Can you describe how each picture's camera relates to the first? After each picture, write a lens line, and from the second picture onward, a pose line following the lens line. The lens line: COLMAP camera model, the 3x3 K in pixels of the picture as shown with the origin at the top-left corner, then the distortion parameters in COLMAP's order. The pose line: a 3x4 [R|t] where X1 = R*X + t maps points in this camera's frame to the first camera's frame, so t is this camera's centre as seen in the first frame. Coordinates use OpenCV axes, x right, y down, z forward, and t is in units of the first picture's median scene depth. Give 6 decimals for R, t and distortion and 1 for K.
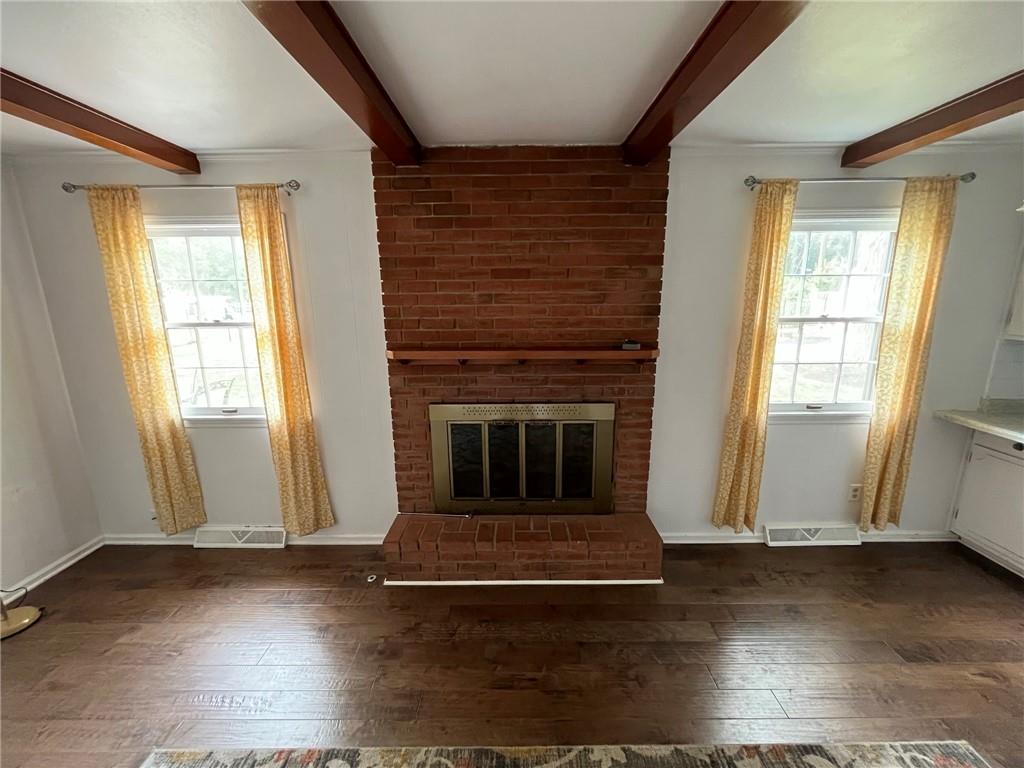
lens RADIAL K [[416.2, 0, 510.6], [0, 416.2, 381.8], [0, 0, 1]] dist [-0.007799, -0.000046]
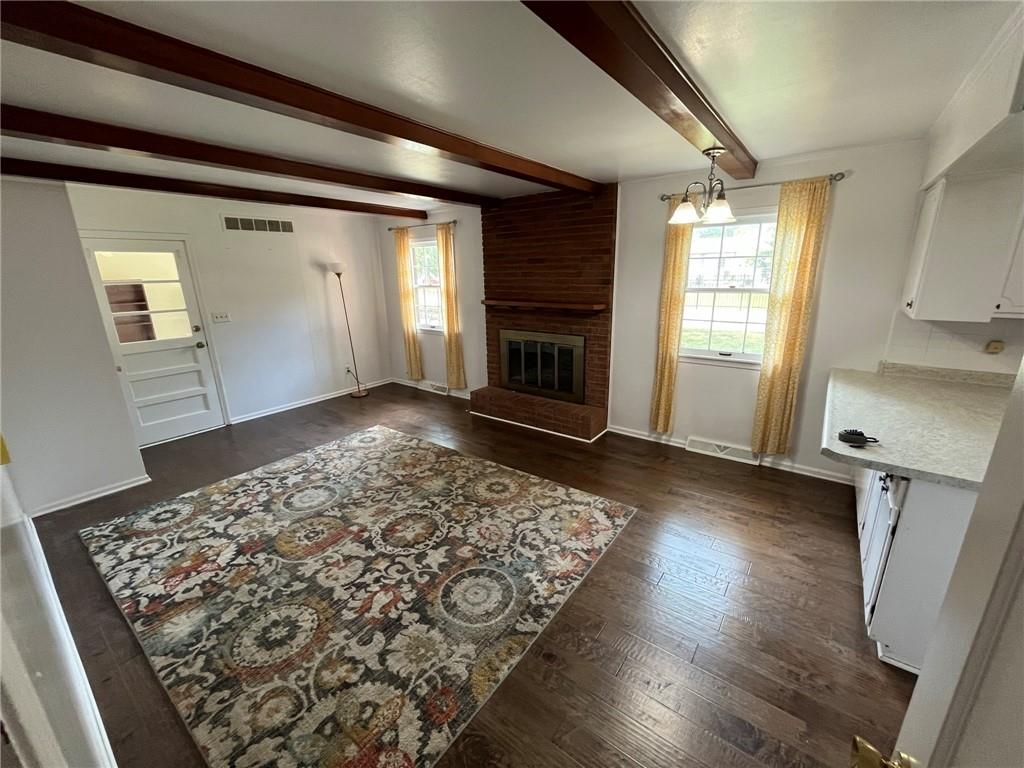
lens RADIAL K [[416.2, 0, 517.4], [0, 416.2, 386.1], [0, 0, 1]] dist [-0.007799, -0.000046]
pose [[0.803214, 0.153776, -0.575500, 1.038586], [-0.116140, 0.987992, 0.101901, 0.109297], [0.584260, -0.015010, 0.811428, -0.546249]]
